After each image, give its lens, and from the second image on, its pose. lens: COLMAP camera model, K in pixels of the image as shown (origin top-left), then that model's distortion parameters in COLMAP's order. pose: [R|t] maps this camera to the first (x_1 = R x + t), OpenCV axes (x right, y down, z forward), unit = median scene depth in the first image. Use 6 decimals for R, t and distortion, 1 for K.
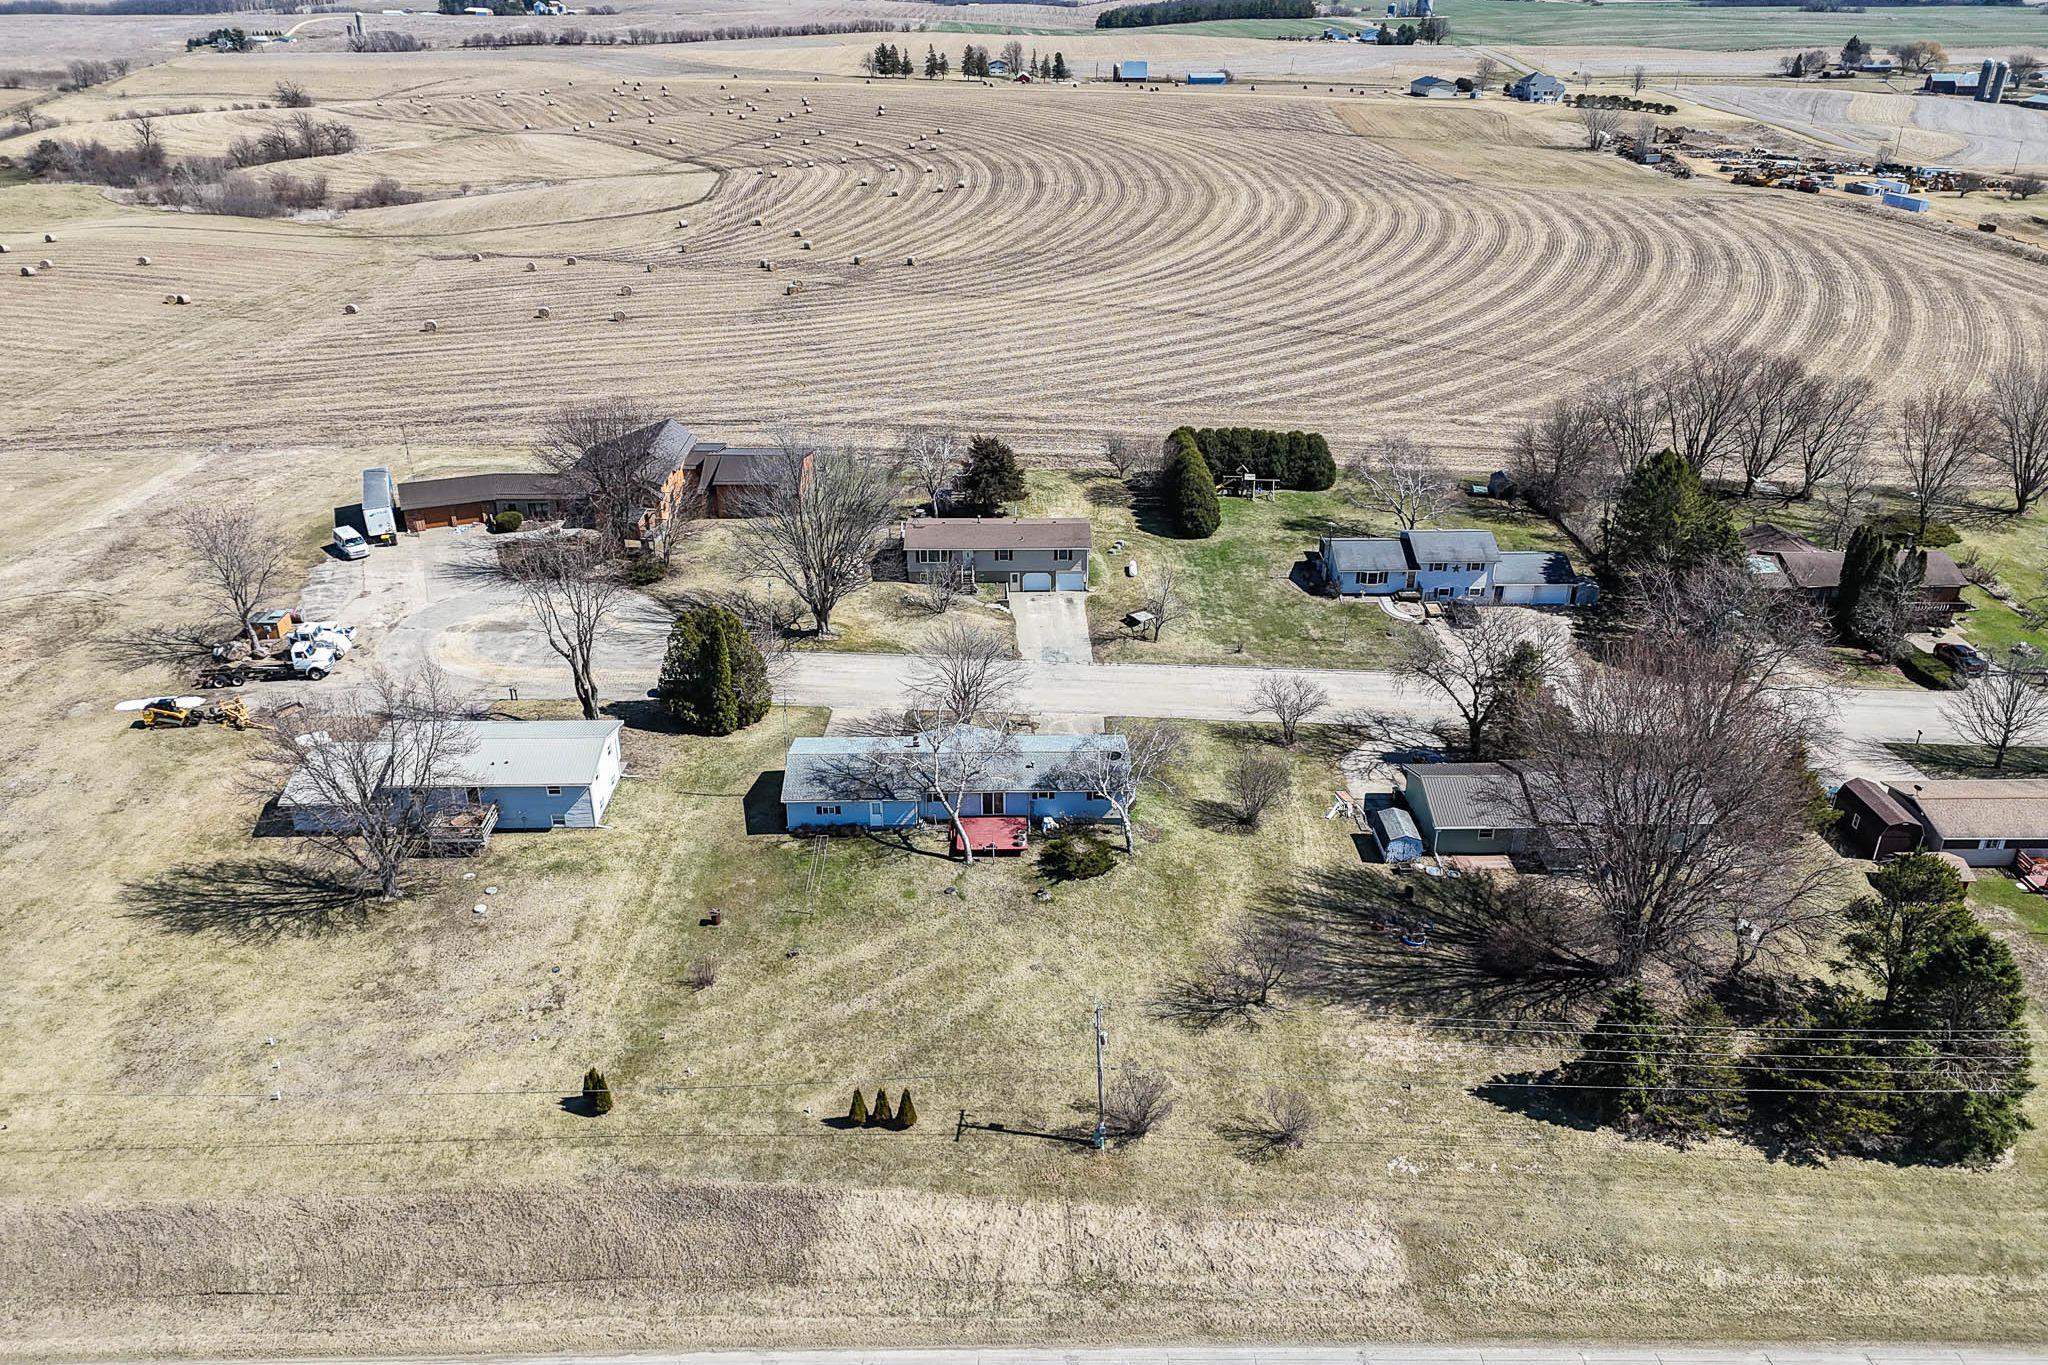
lens RADIAL K [[1500.6, 0, 1026.0], [0, 1500.6, 649.5], [0, 0, 1]] dist [0.101591, -0.115559]
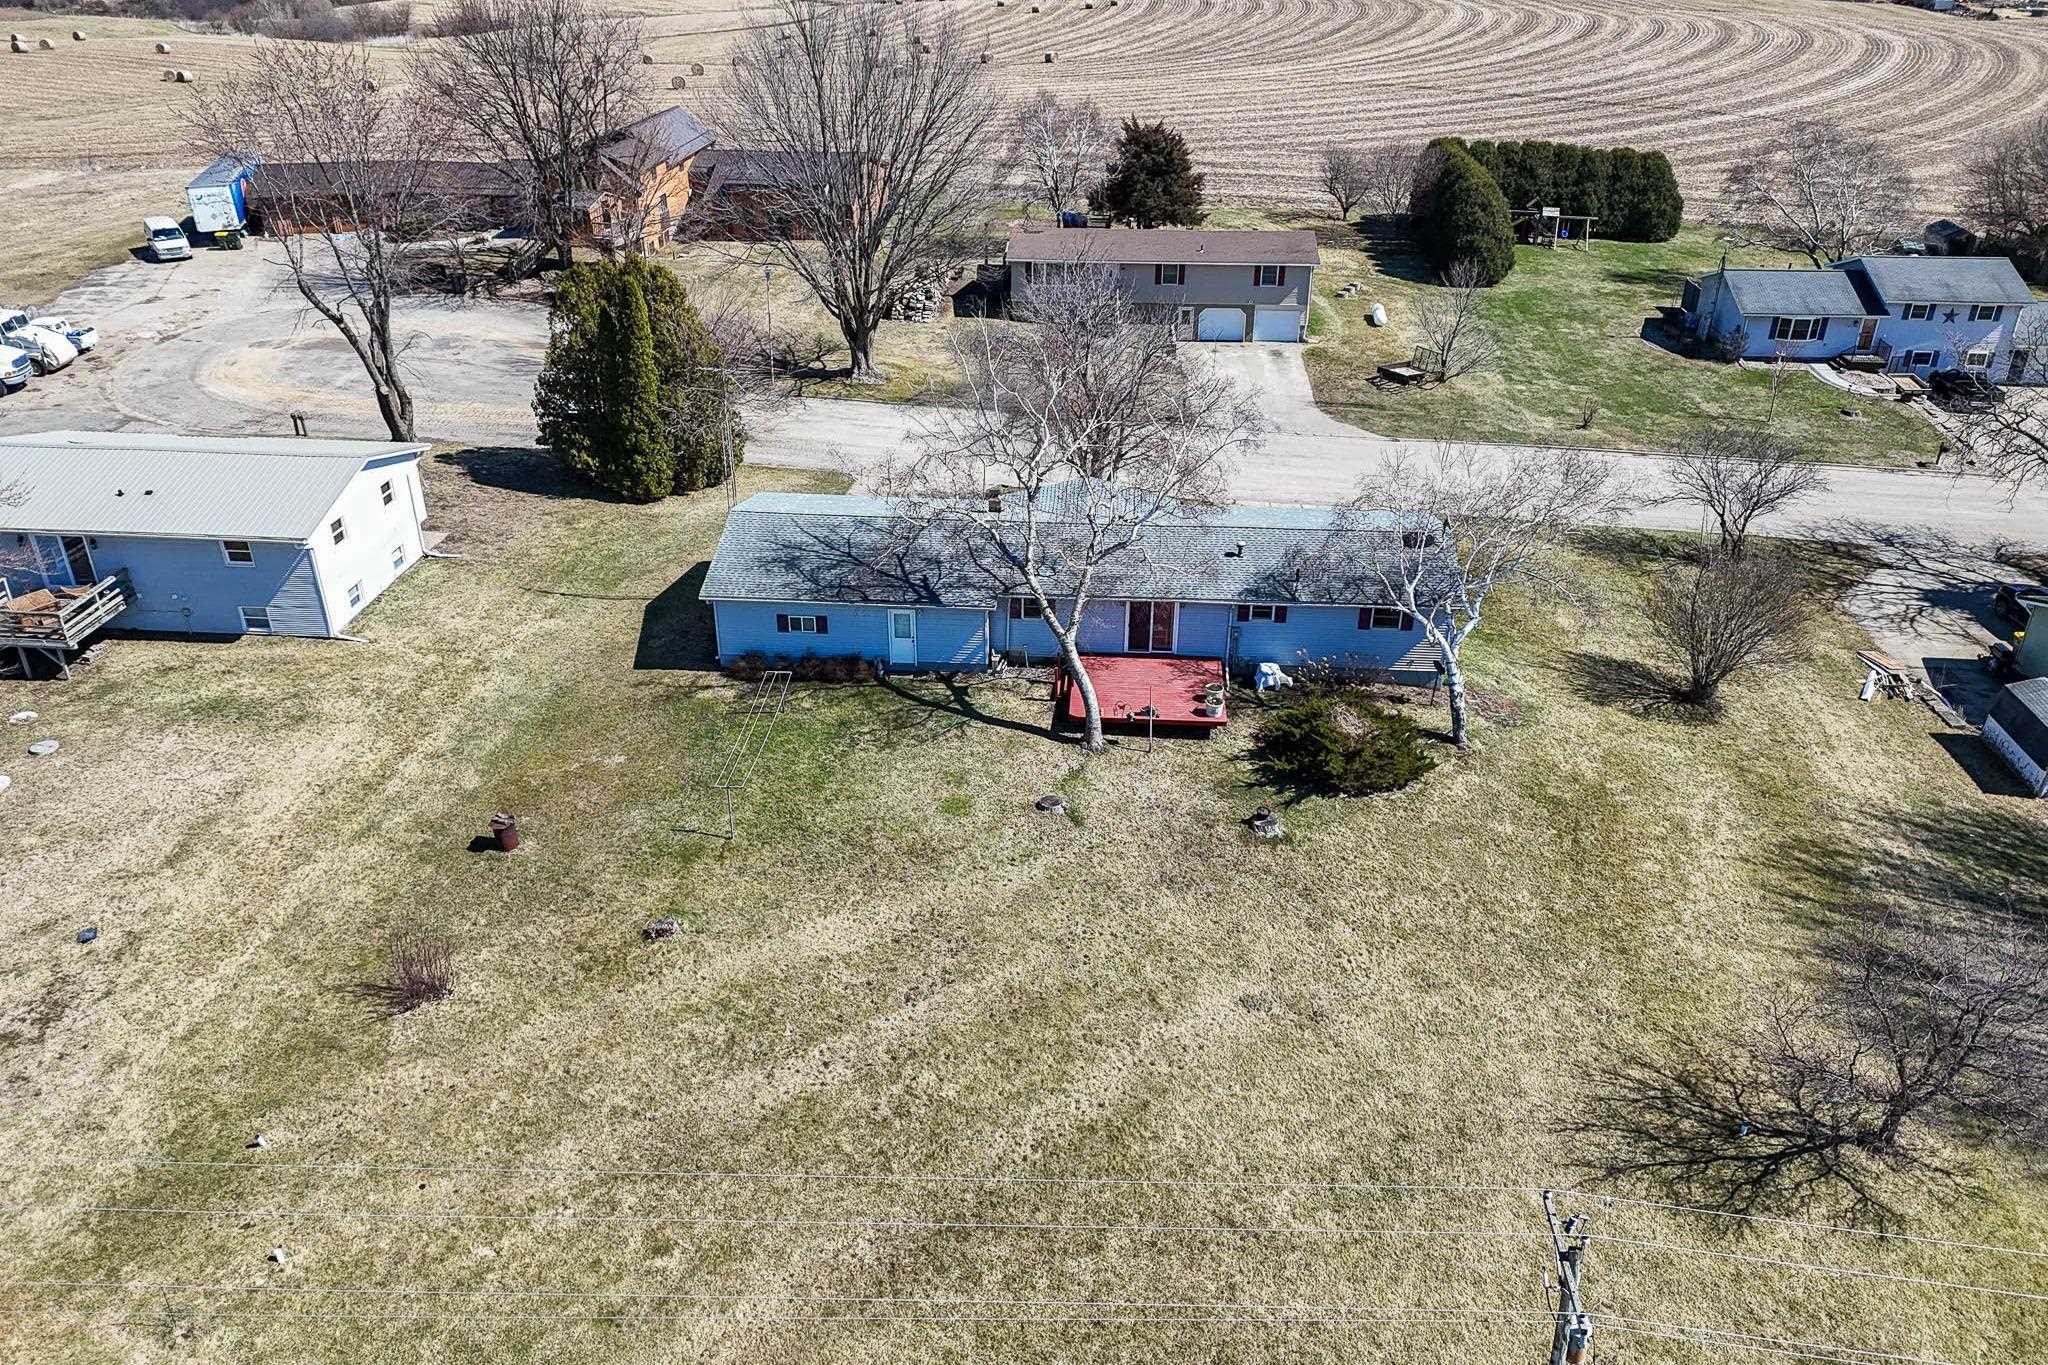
lens RADIAL K [[1495.2, 0, 1021.4], [0, 1495.2, 679.8], [0, 0, 1]] dist [0.079921, -0.075449]
pose [[0.995405, 0.045455, -0.084278, -0.022476], [-0.040520, 0.997413, 0.059374, 0.093628], [0.086758, -0.055687, 0.994672, 0.538771]]
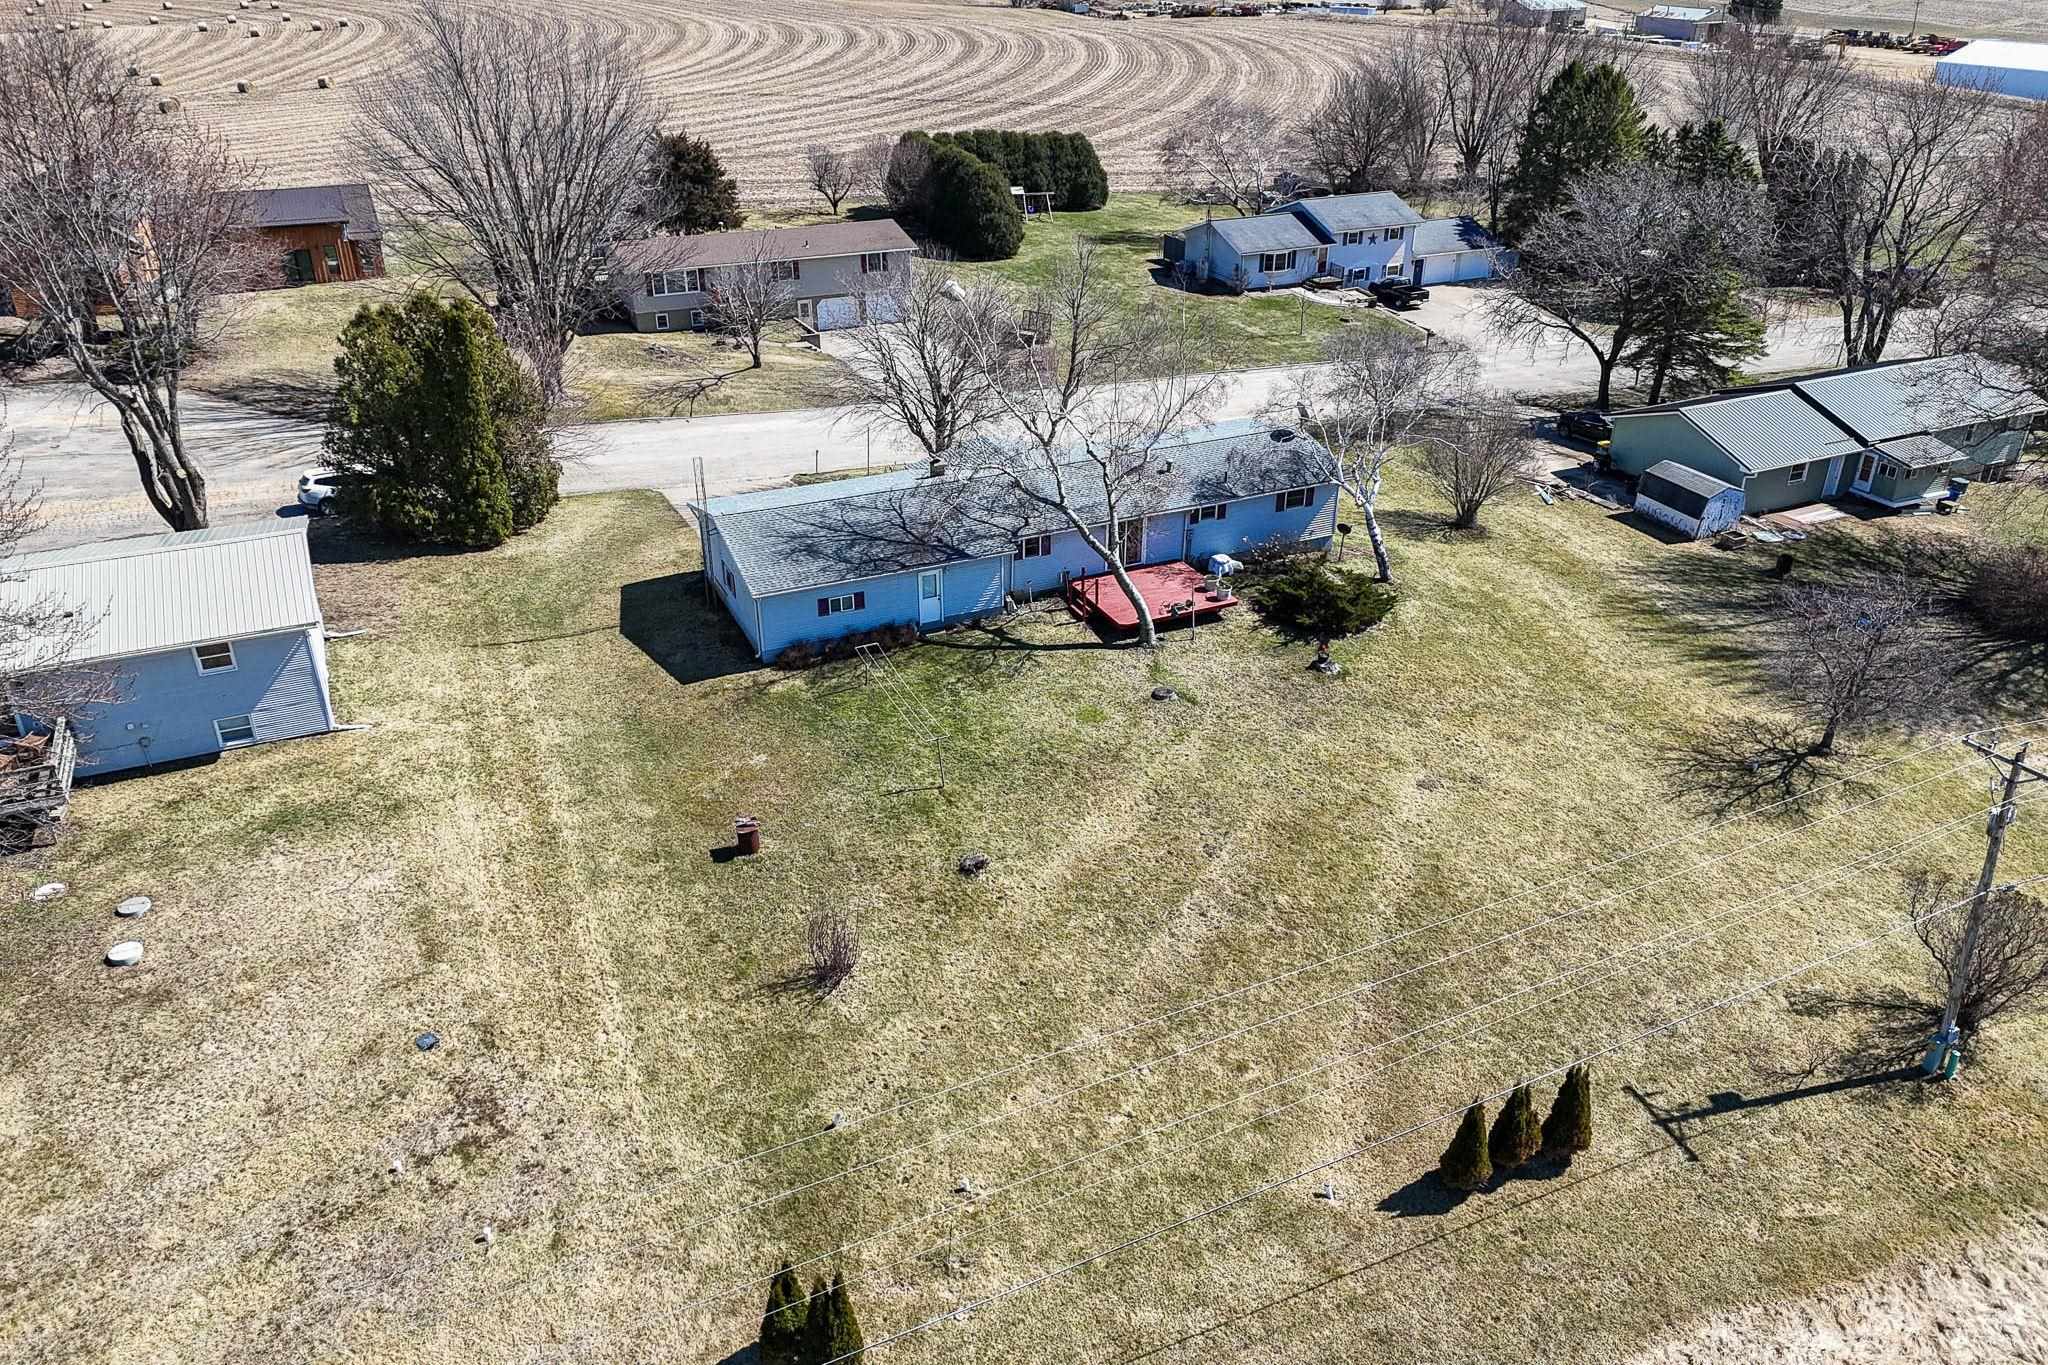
lens RADIAL K [[1495.2, 0, 1021.4], [0, 1495.2, 679.8], [0, 0, 1]] dist [0.079921, -0.075449]
pose [[0.917051, -0.185755, 0.352864, -0.254379], [0.168291, 0.982499, 0.079839, 0.102099], [-0.361519, -0.013832, 0.932262, 0.520807]]
